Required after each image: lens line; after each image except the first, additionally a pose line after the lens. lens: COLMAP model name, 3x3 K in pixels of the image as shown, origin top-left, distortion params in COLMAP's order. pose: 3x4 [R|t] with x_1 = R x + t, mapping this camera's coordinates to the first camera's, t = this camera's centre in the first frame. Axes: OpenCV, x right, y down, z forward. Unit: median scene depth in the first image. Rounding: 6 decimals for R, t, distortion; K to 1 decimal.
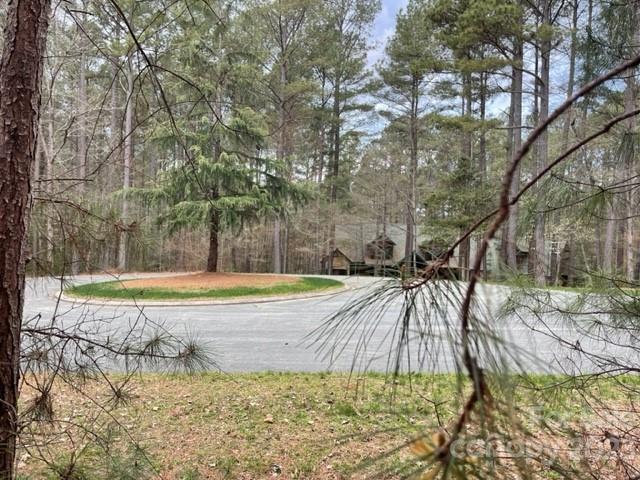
lens RADIAL K [[483.4, 0, 325.8], [0, 483.4, 235.3], [0, 0, 1]] dist [0.073042, -0.094574]
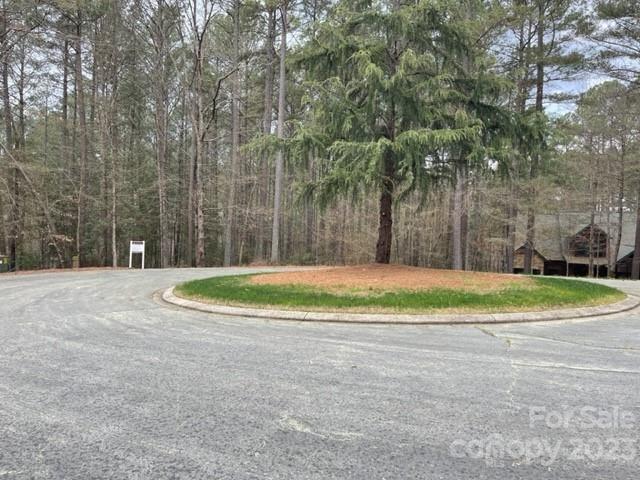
lens RADIAL K [[483.4, 0, 319.0], [0, 483.4, 237.4], [0, 0, 1]] dist [0.073042, -0.094574]
pose [[0.944862, -0.001231, -0.327466, -0.110005], [0.003212, 0.999980, 0.005509, 0.038797], [0.327453, -0.006257, 0.944847, 0.383963]]
